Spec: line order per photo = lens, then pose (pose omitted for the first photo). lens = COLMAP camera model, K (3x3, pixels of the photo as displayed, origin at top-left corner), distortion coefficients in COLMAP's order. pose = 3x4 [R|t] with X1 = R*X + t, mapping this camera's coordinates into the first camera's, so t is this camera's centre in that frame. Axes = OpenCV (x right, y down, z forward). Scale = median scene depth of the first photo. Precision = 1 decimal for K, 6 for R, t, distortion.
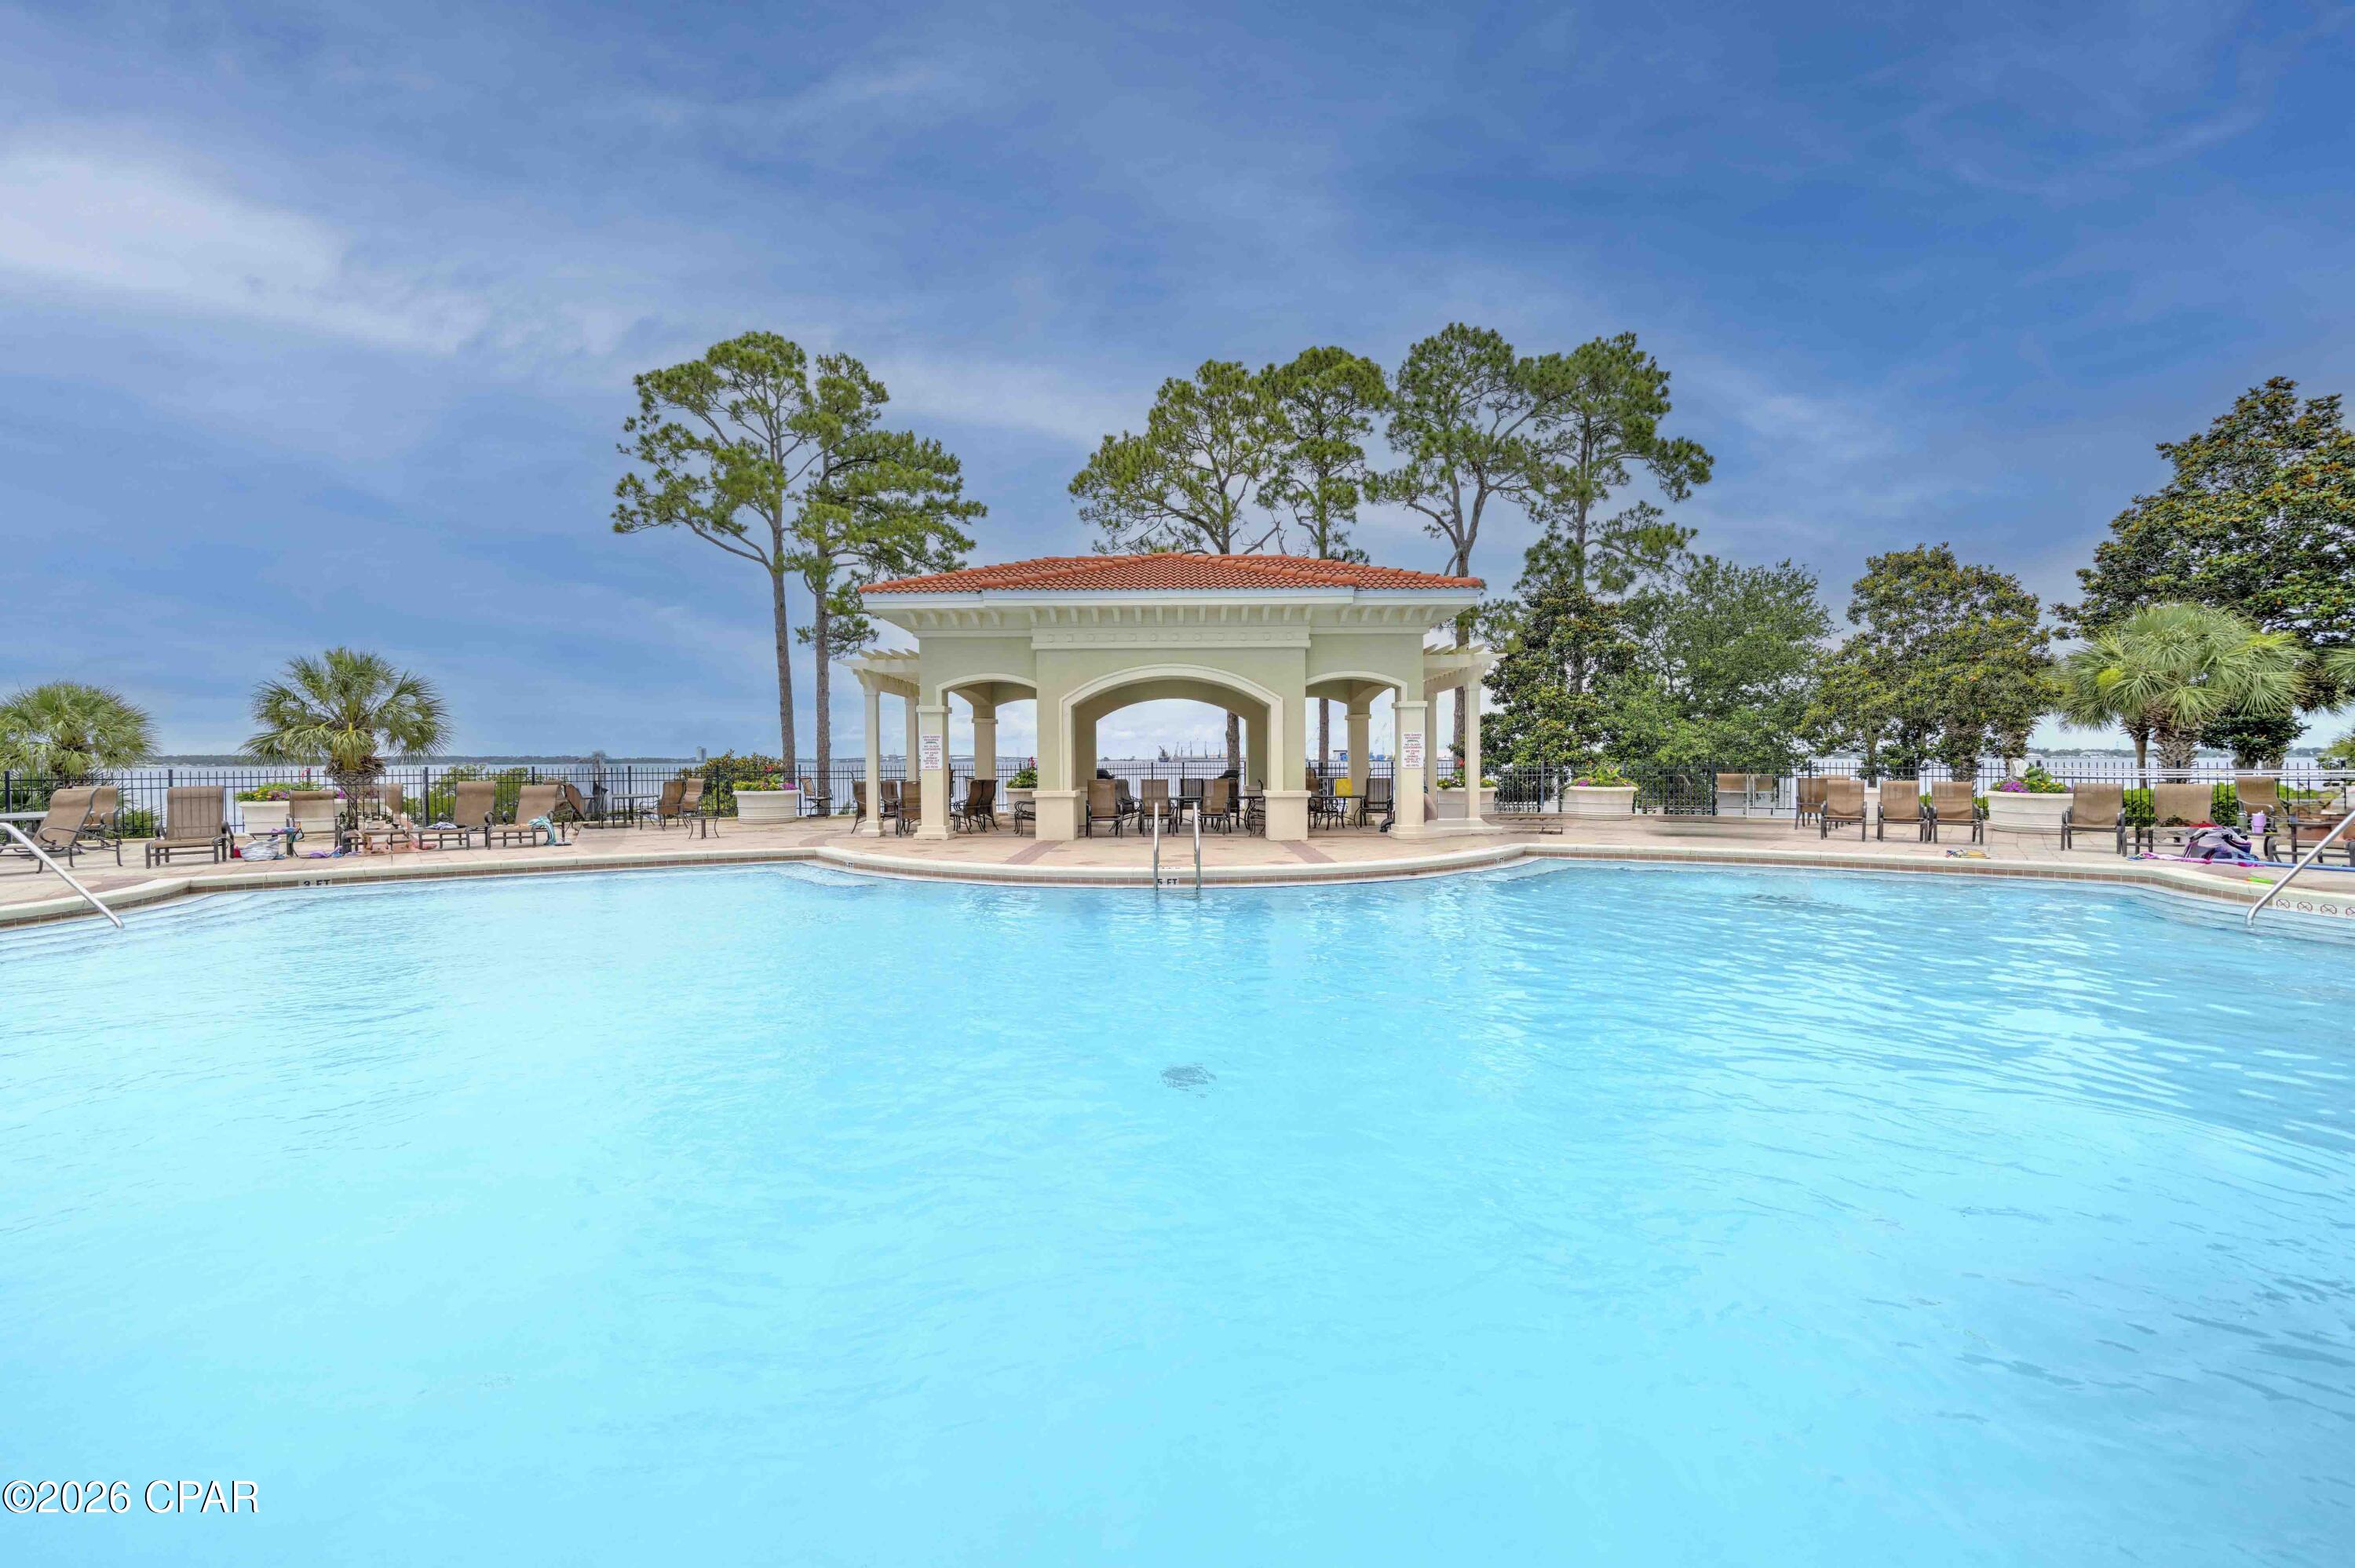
lens RADIAL K [[838.1, 0, 1123.5], [0, 838.1, 743.8], [0, 0, 1]] dist [-0.000541, -0.000421]
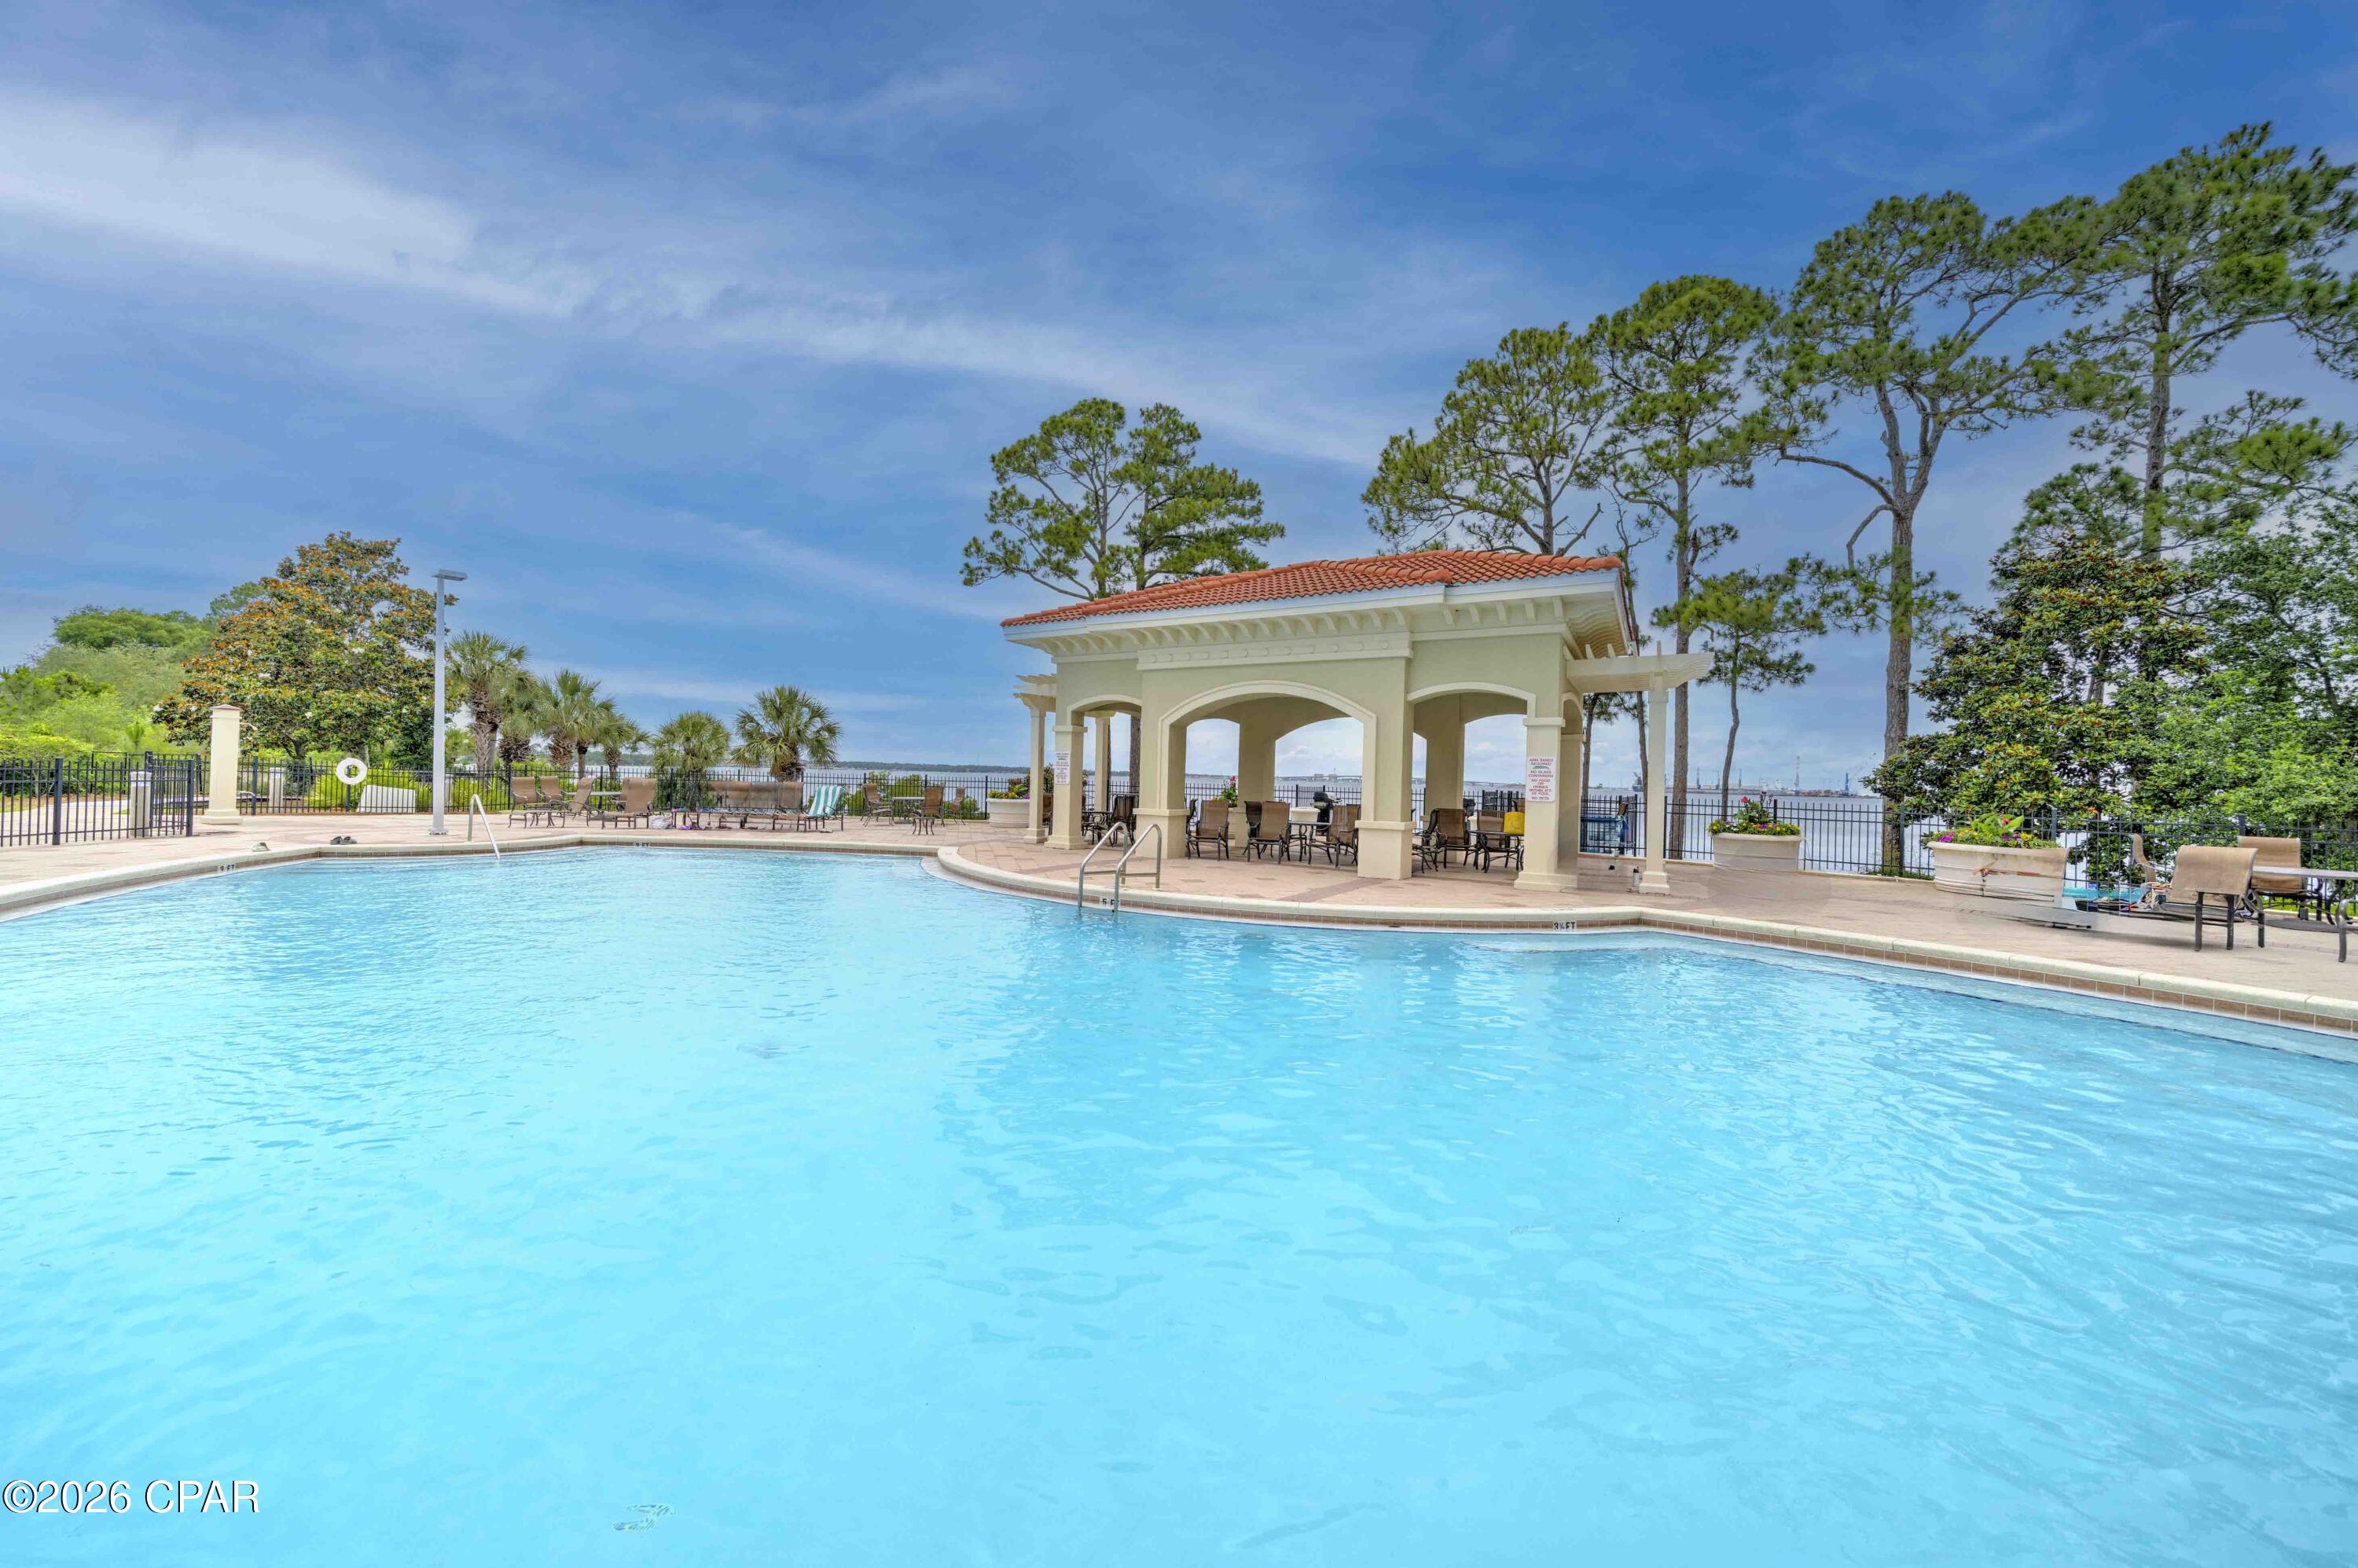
lens RADIAL K [[839.3, 0, 1125.0], [0, 839.3, 743.7], [0, 0, 1]] dist [-0.000541, -0.000421]
pose [[0.862694, 0.008536, -0.505654, 0.202231], [-0.020746, 0.999613, -0.018520, -0.001547], [0.505301, 0.026467, 0.862537, 0.052807]]
